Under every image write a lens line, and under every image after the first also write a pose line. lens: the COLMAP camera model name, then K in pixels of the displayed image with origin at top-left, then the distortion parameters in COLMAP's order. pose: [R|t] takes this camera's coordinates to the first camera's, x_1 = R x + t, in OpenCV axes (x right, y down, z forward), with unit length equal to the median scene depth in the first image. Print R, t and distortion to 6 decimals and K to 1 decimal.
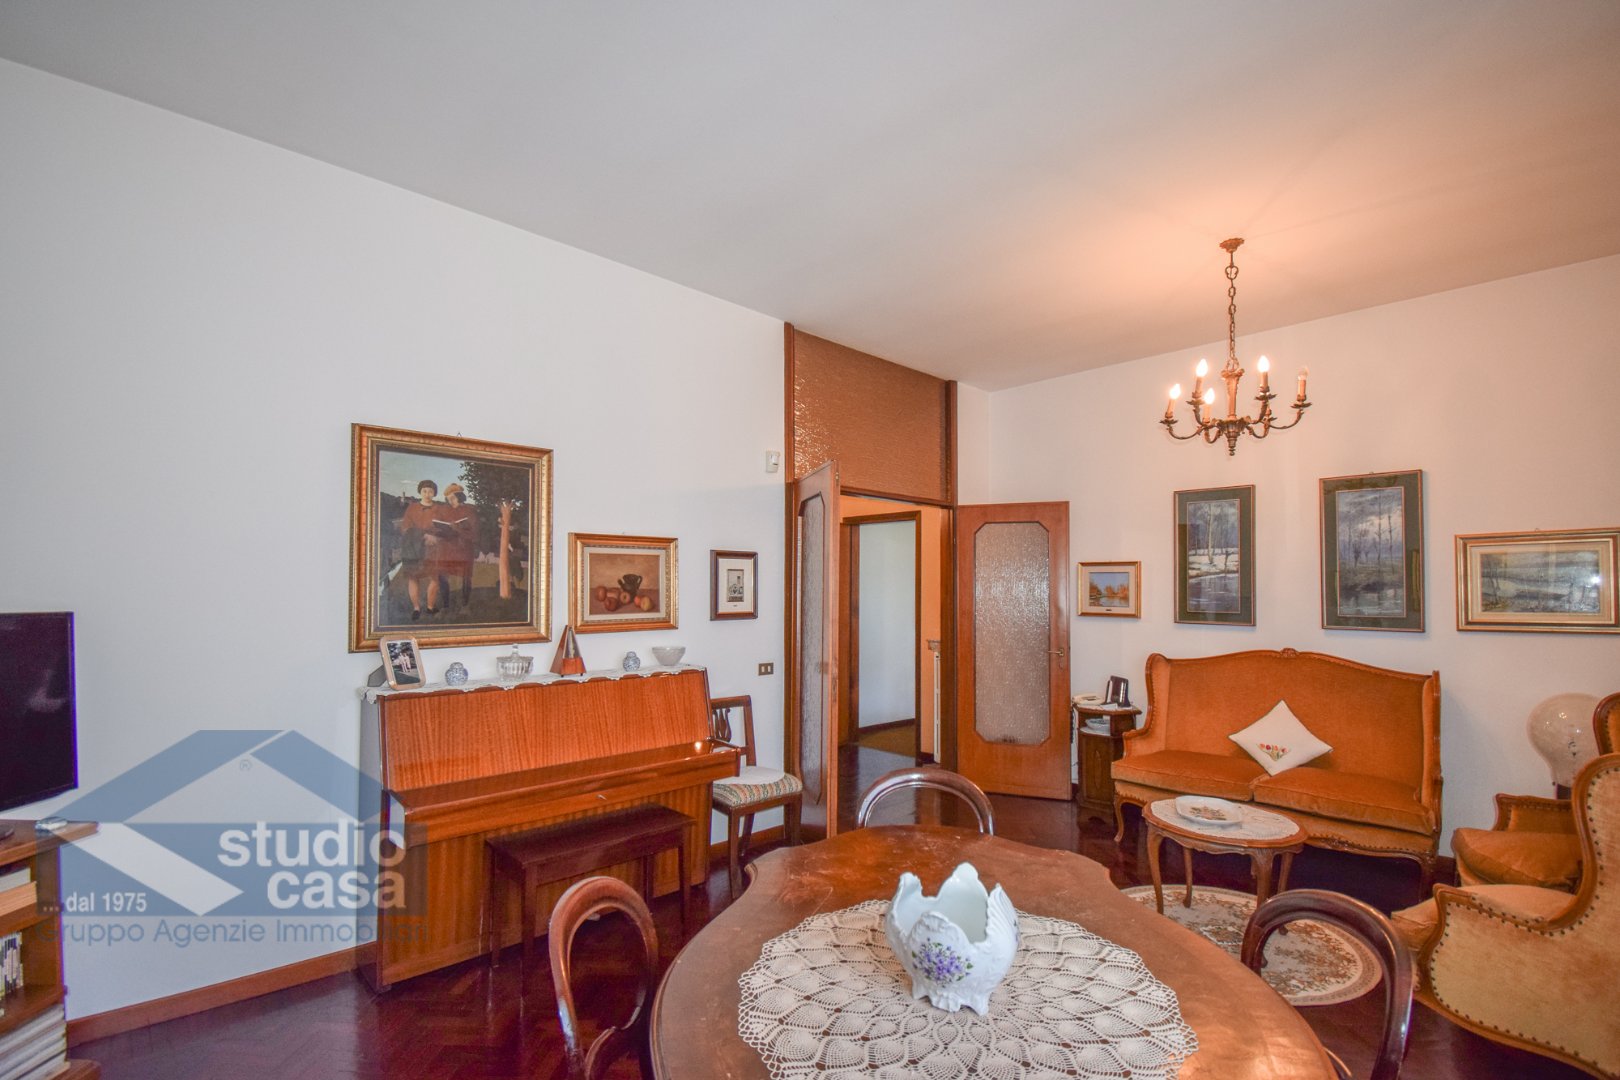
lens RADIAL K [[732.4, 0, 811.8], [0, 732.4, 548.6], [0, 0, 1]] dist [-0.000340, -0.000259]
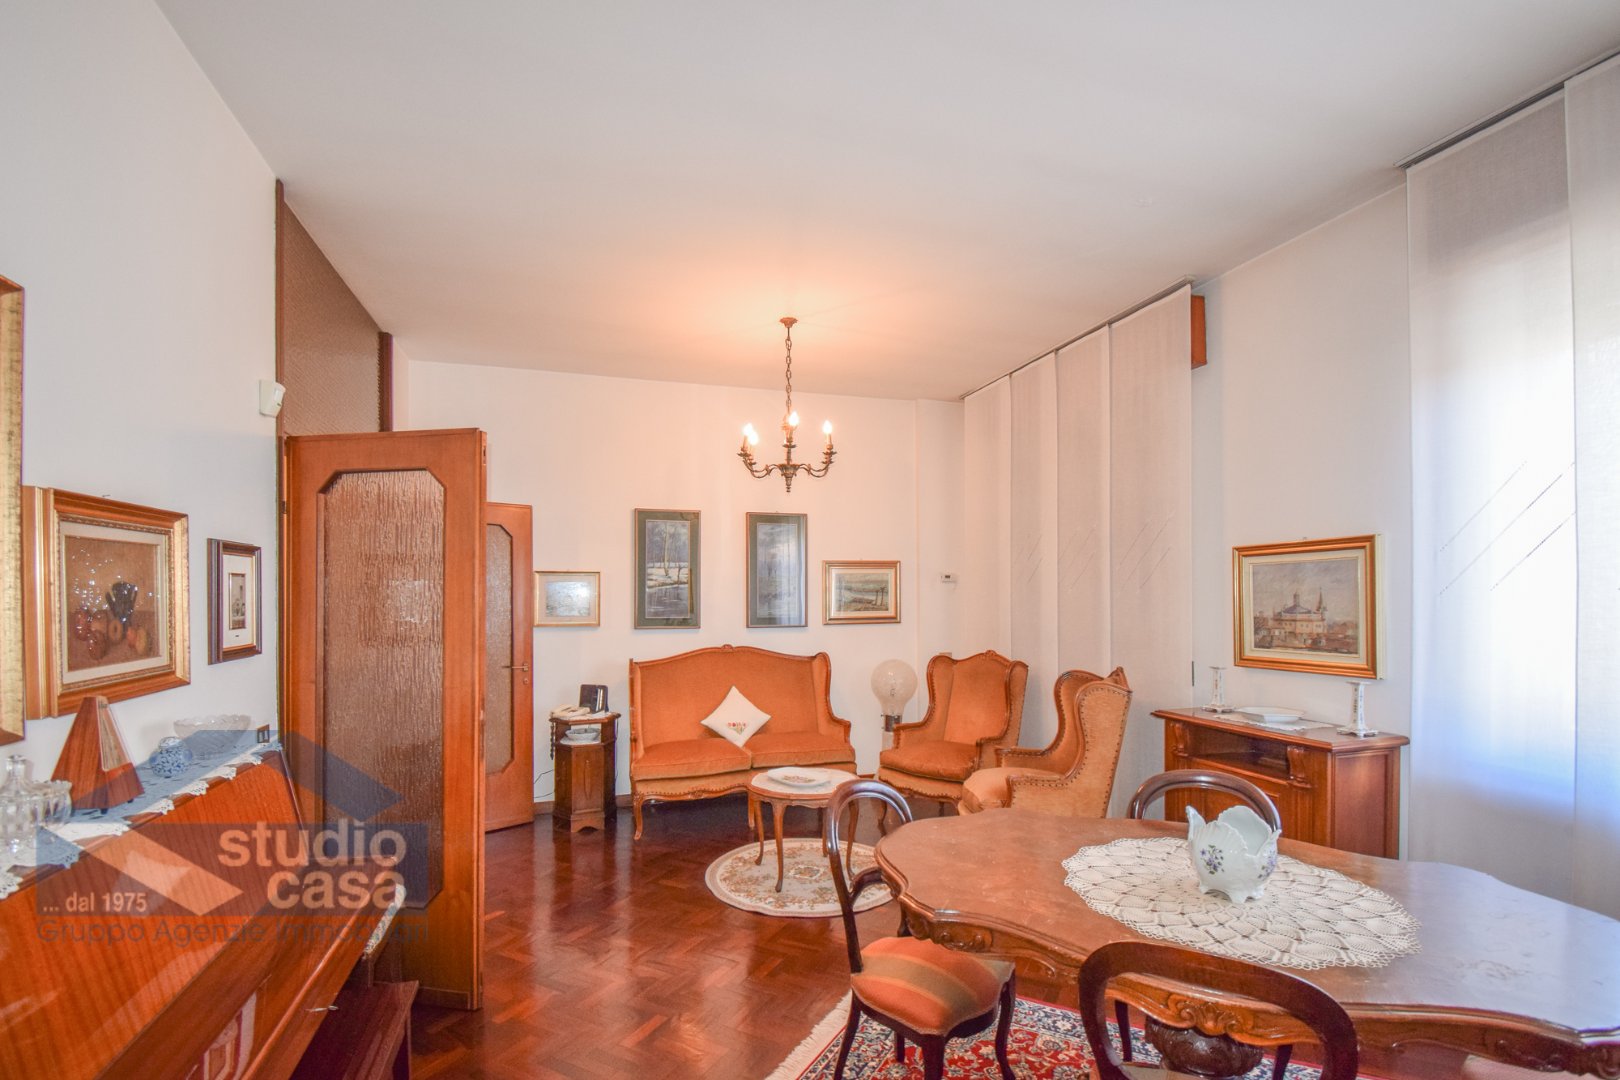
lens RADIAL K [[730.0, 0, 810.0], [0, 730.0, 569.9], [0, 0, 1]] dist [0.025854, -0.030963]
pose [[0.440407, 0.024204, 0.897472, -0.423667], [-0.046456, 0.998912, -0.004143, 0.006896], [-0.896596, -0.039868, 0.441052, 0.332468]]
